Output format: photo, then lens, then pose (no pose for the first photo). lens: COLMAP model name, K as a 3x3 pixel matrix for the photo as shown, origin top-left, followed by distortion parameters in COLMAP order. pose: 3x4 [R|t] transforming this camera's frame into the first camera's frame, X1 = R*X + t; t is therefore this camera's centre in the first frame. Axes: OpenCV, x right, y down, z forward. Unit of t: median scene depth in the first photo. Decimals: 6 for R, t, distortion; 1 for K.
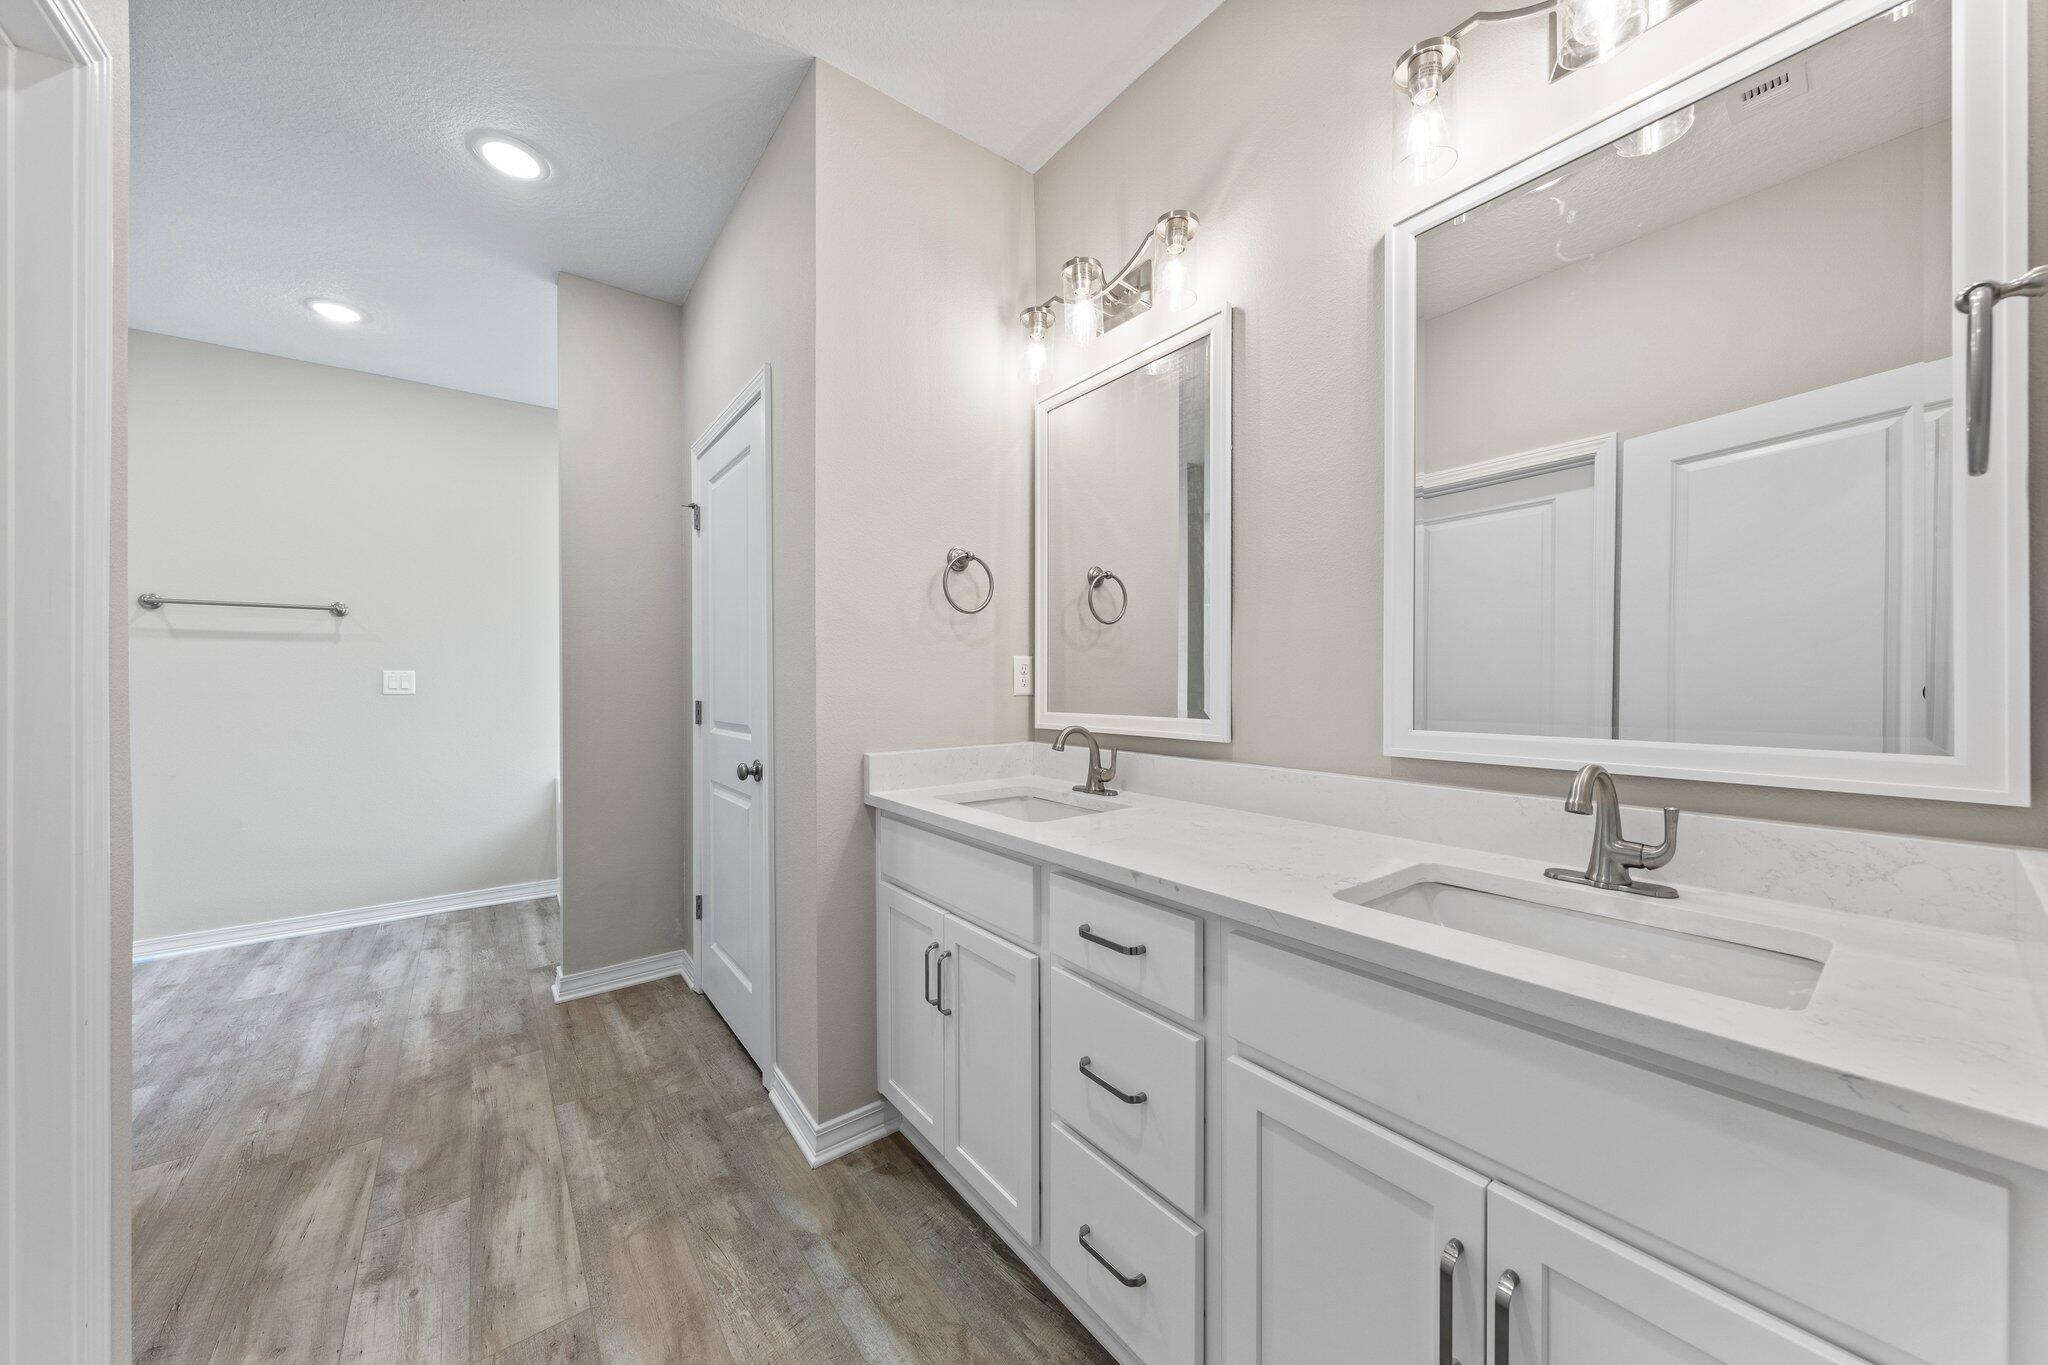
lens RADIAL K [[708.2, 0, 1023.5], [0, 708.2, 687.2], [0, 0, 1]] dist [-0.001739, -0.000078]
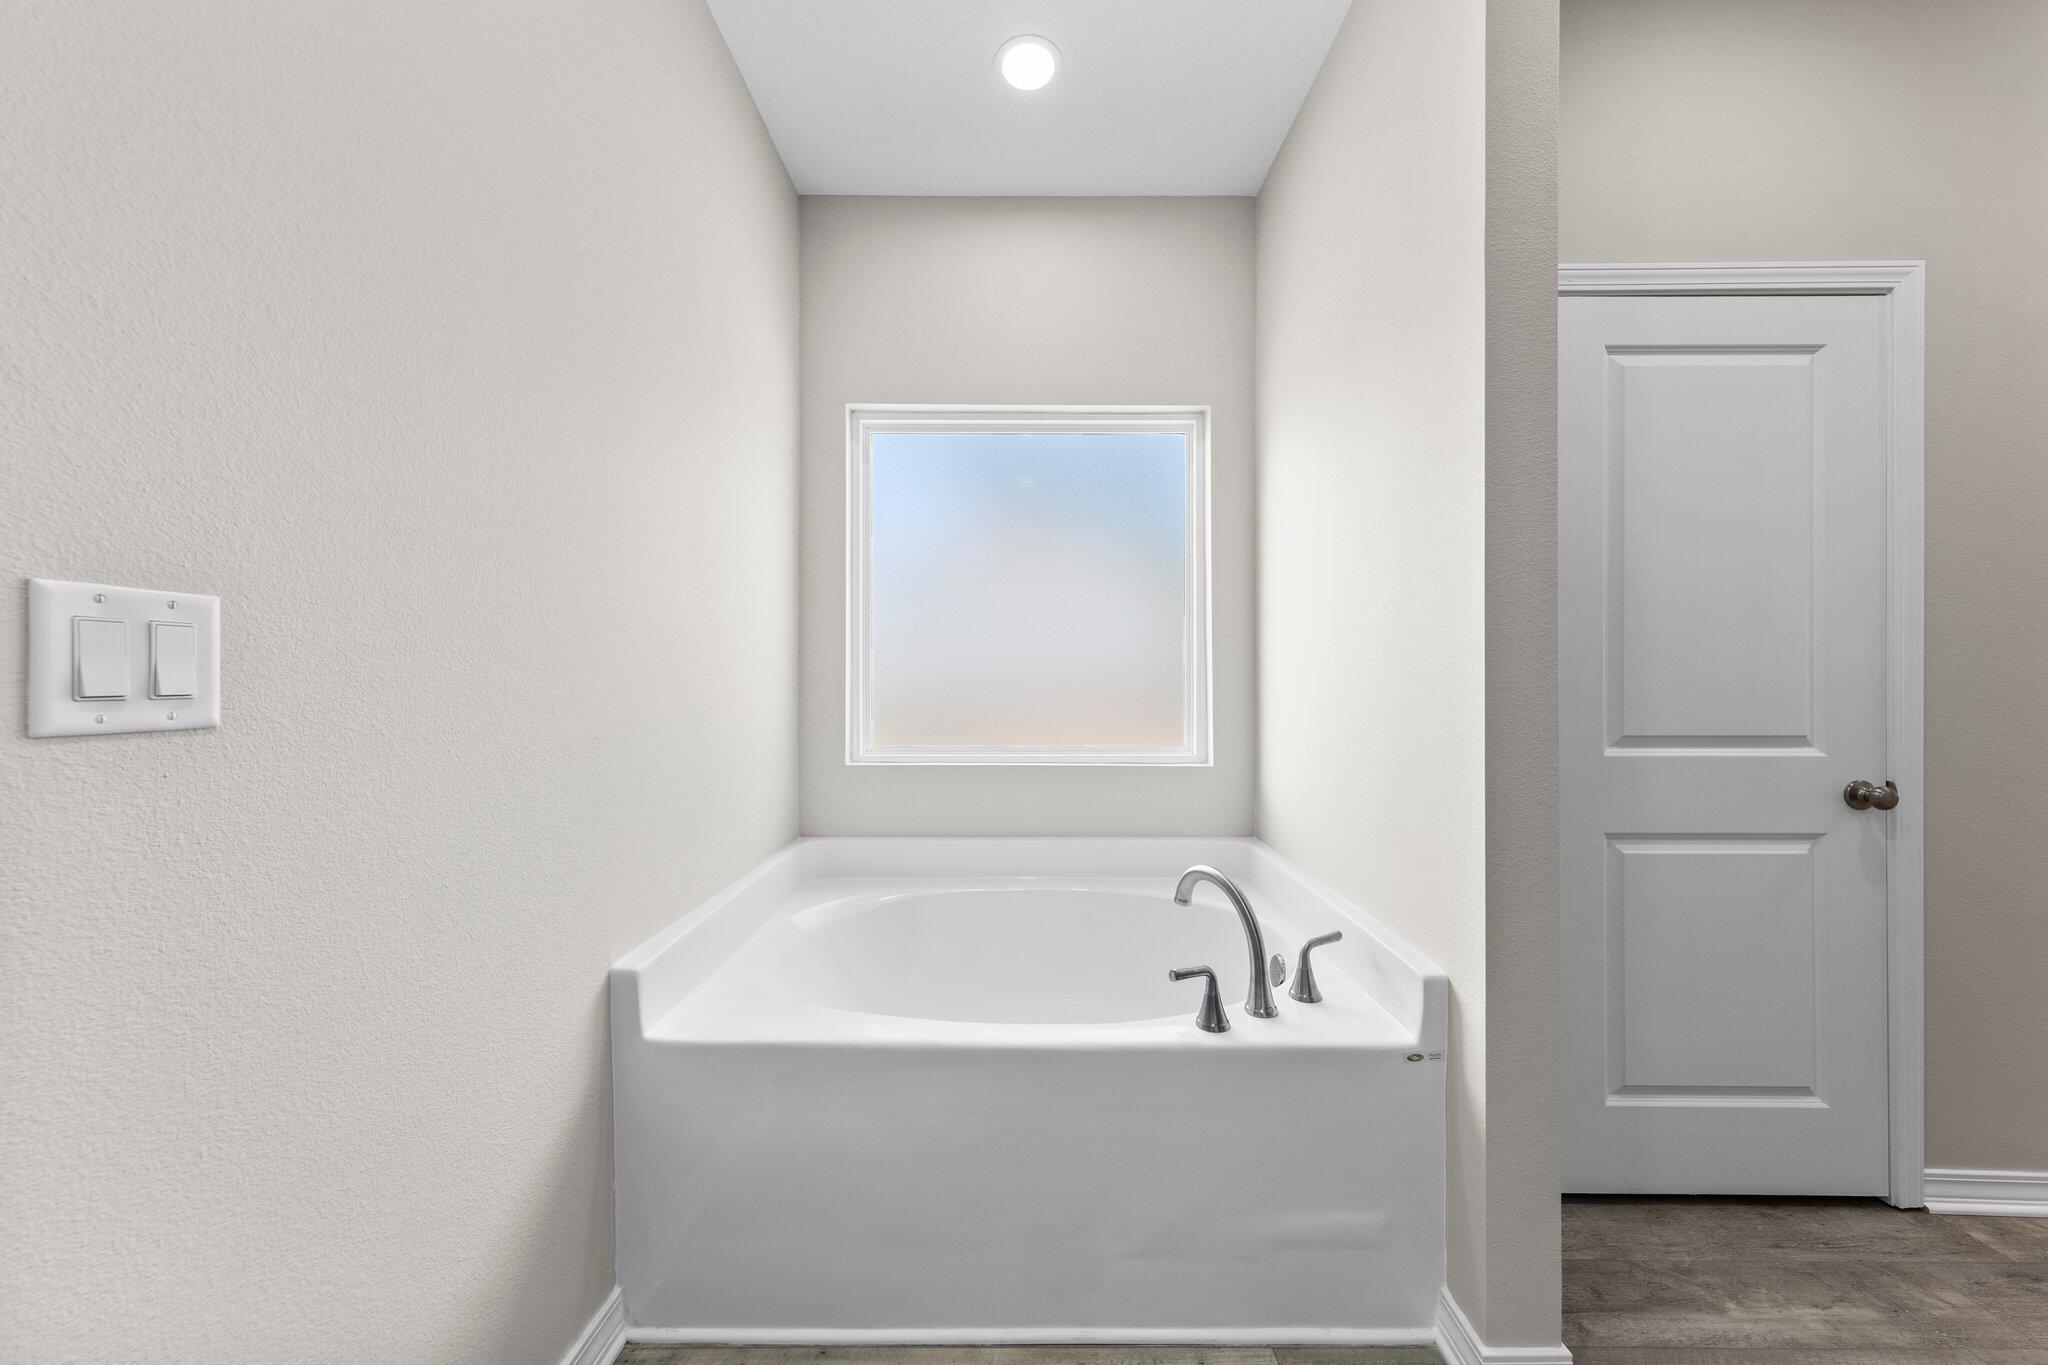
lens RADIAL K [[681.8, 0, 1026.1], [0, 681.8, 673.6], [0, 0, 1]] dist [0.000031, 0.000004]
pose [[0.619868, 0.007063, 0.784674, -1.002906], [-0.000187, 0.999961, -0.008854, -0.001873], [-0.784706, 0.005342, 0.619845, 0.841380]]
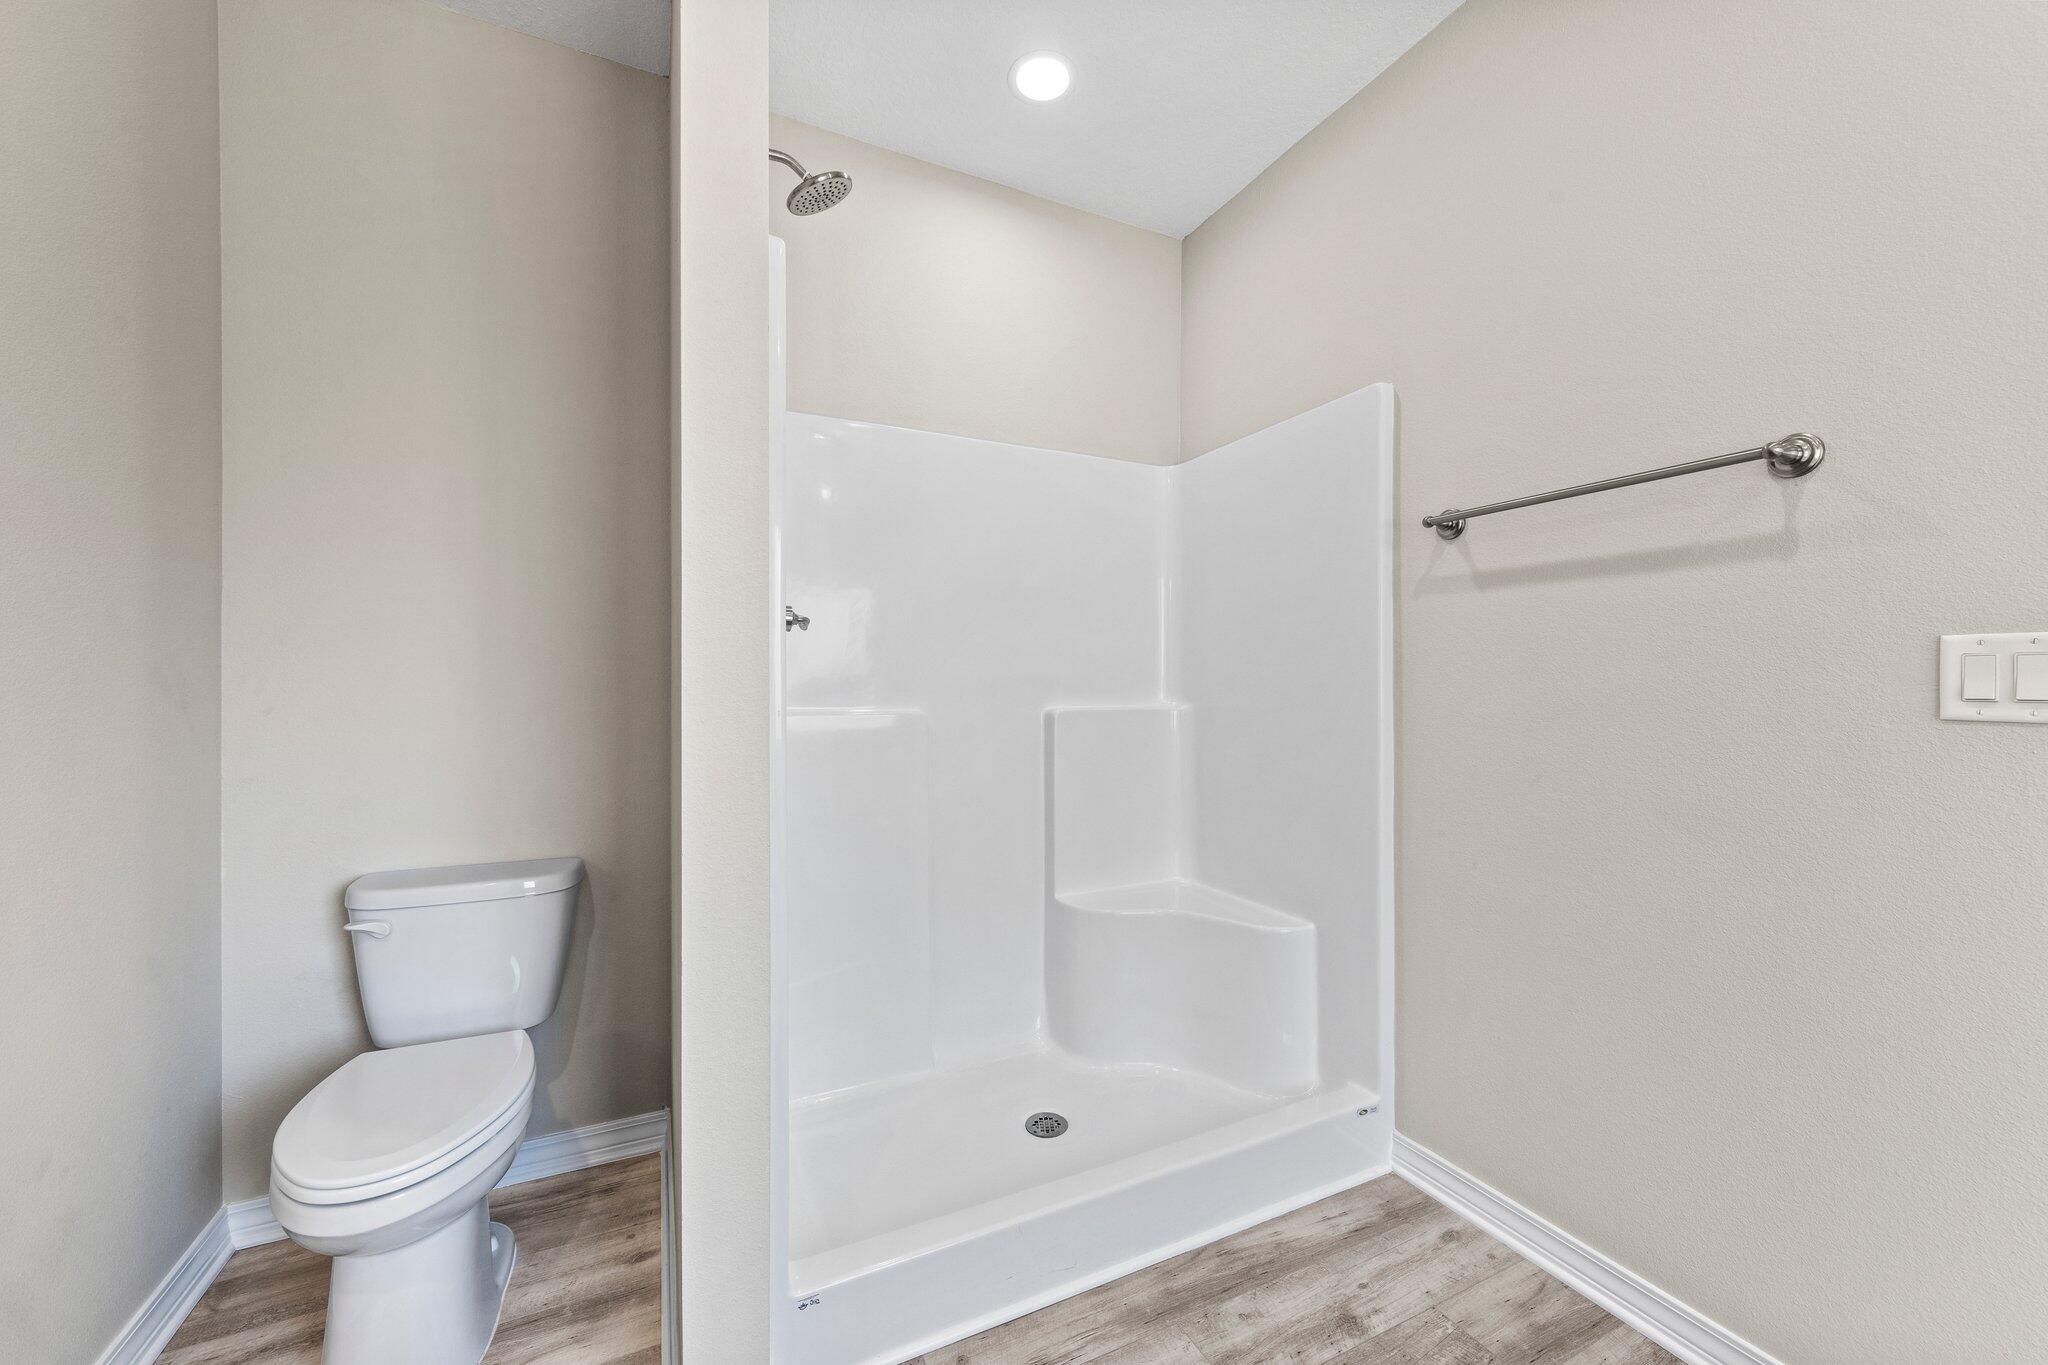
lens RADIAL K [[807.6, 0, 1023.9], [0, 807.6, 693.9], [0, 0, 1]] dist [0.004999, -0.001005]
pose [[-0.205741, 0.016994, -0.978459, -0.572738], [-0.002488, 0.999837, 0.017888, -0.005258], [0.978603, 0.006115, -0.205665, 0.794872]]
